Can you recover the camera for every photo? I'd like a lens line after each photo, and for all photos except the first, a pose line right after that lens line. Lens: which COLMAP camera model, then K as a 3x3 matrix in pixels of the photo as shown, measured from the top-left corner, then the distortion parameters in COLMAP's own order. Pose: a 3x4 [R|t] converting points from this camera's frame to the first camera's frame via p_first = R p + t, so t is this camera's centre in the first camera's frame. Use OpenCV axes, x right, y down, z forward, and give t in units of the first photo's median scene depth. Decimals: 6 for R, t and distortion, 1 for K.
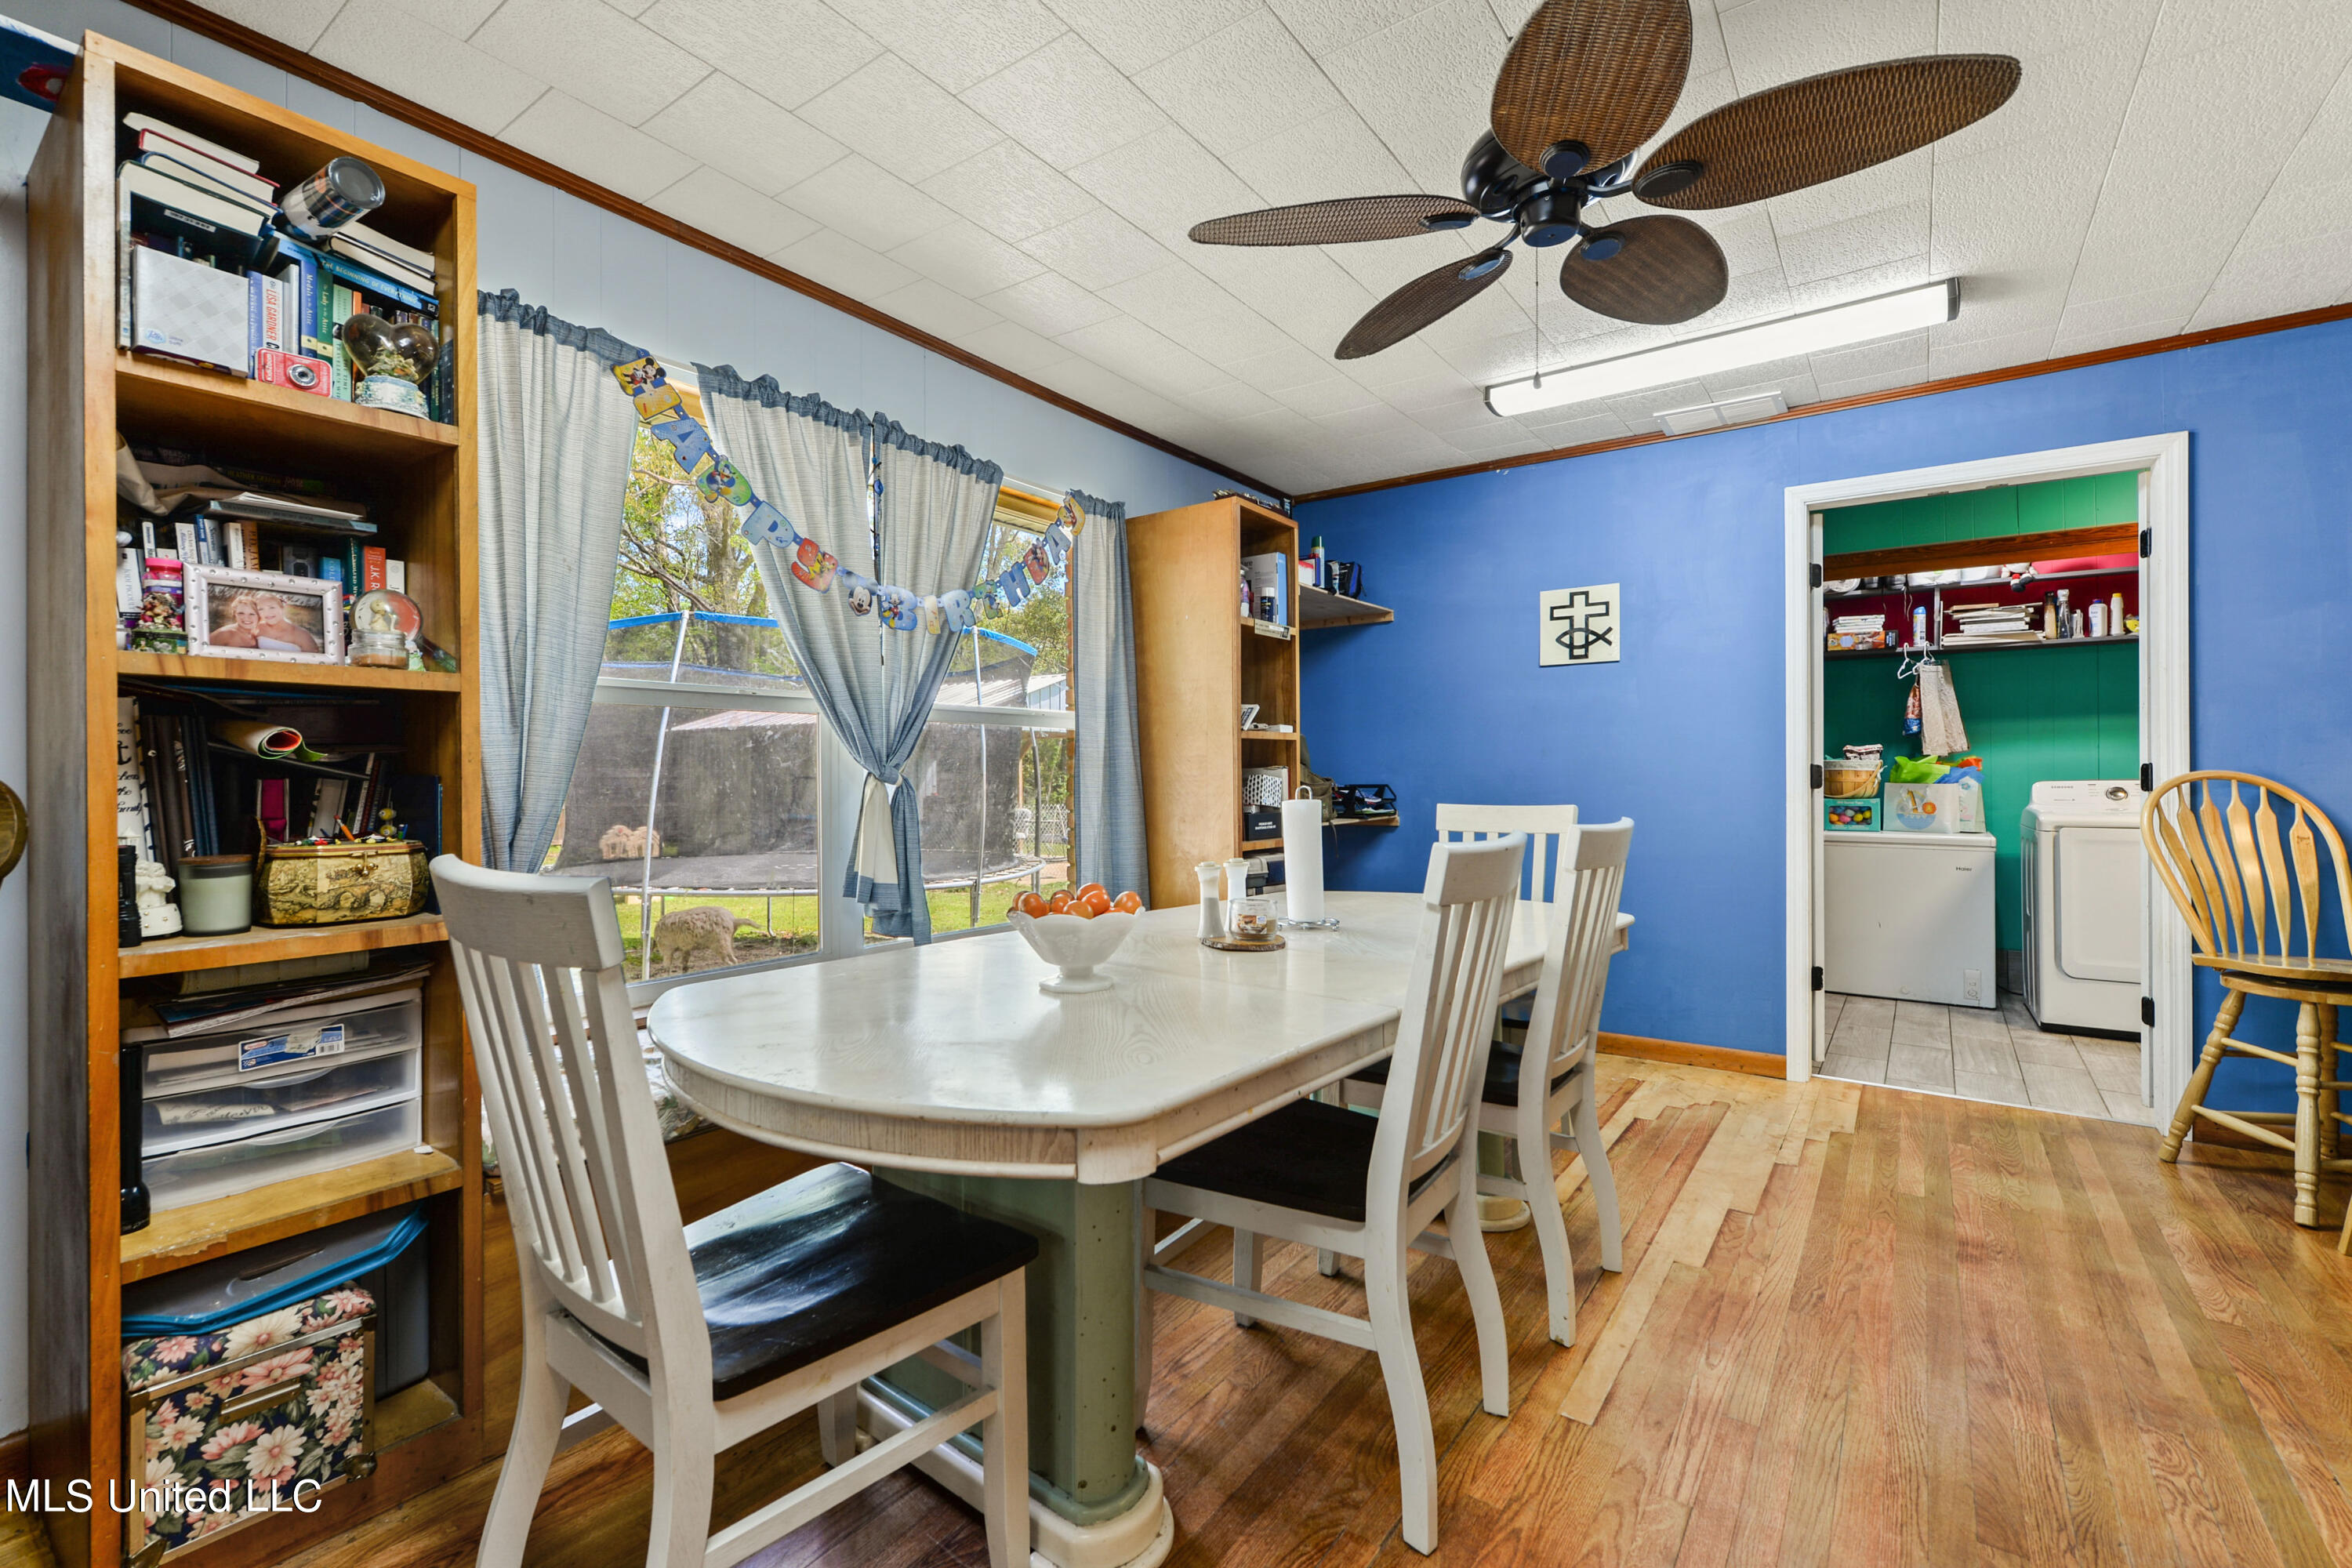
lens RADIAL K [[1018.7, 0, 1164.8], [0, 1018.7, 767.8], [0, 0, 1]] dist [-0.004833, -0.000259]
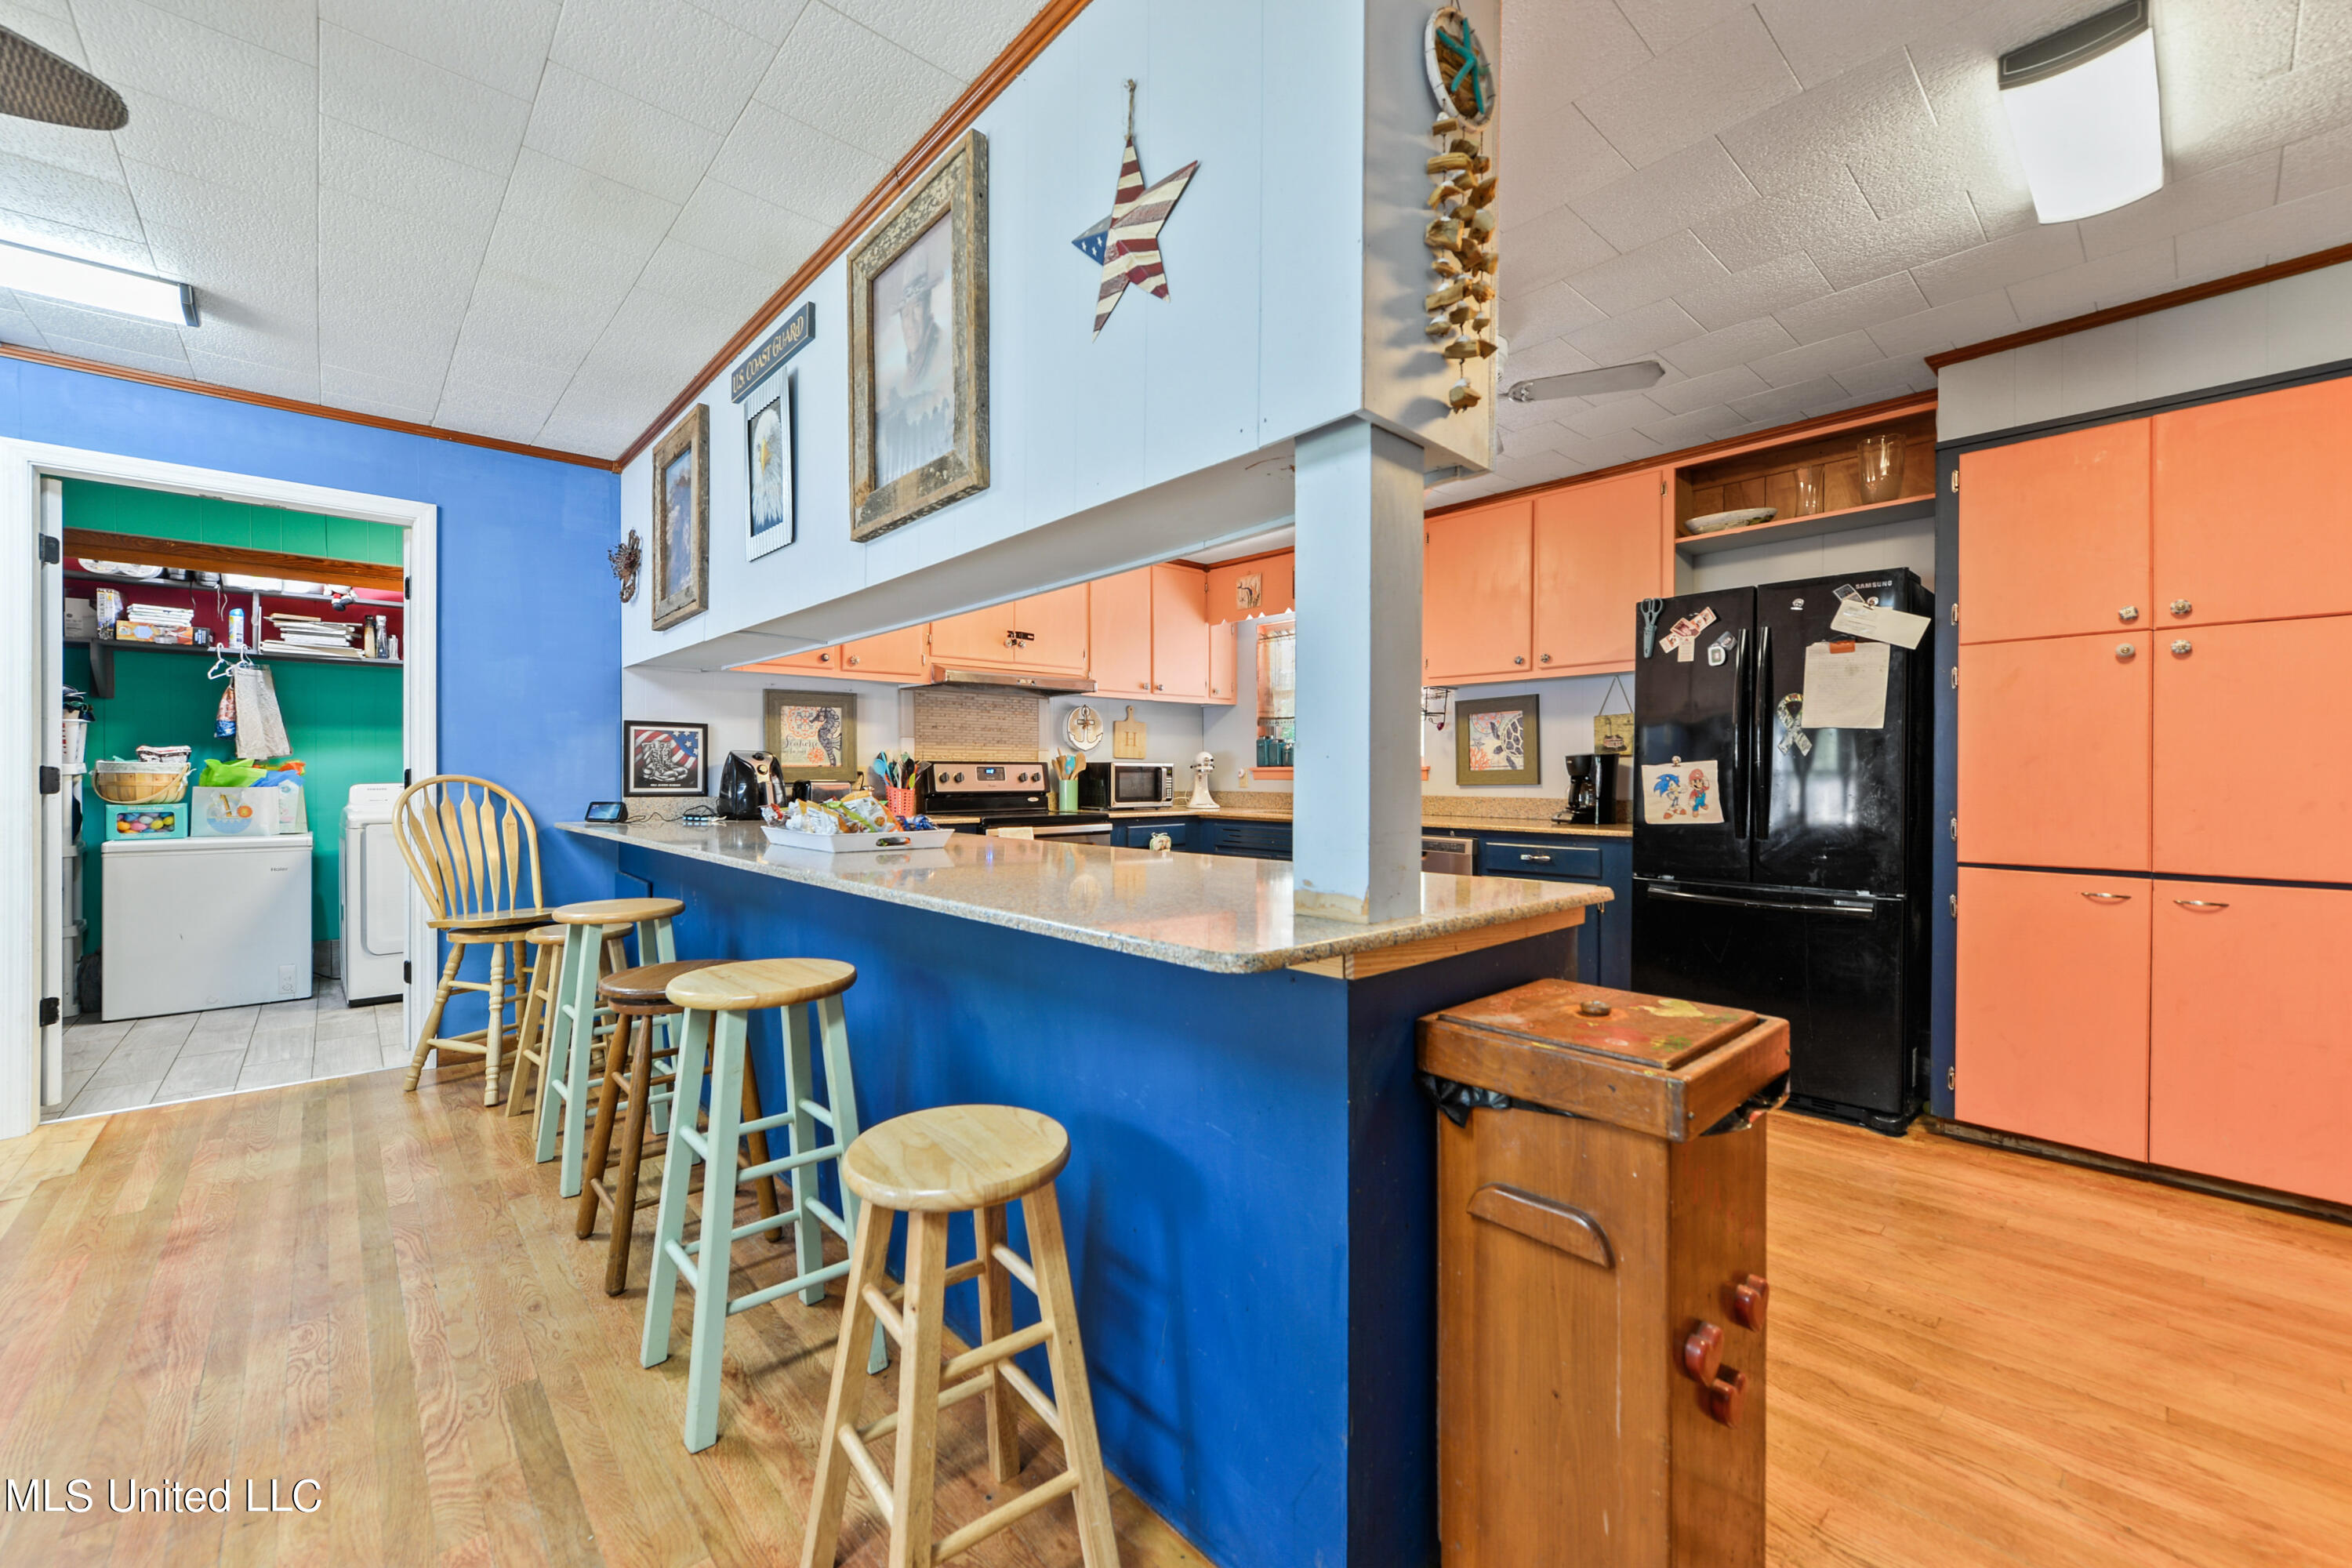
lens RADIAL K [[929.2, 0, 1171.0], [0, 929.2, 779.3], [0, 0, 1]] dist [0.001770, -0.000274]
pose [[0.192208, -0.000656, 0.981354, 0.053748], [-0.006776, 0.999975, 0.001995, -0.000020], [-0.981331, -0.007033, 0.192199, -0.129326]]
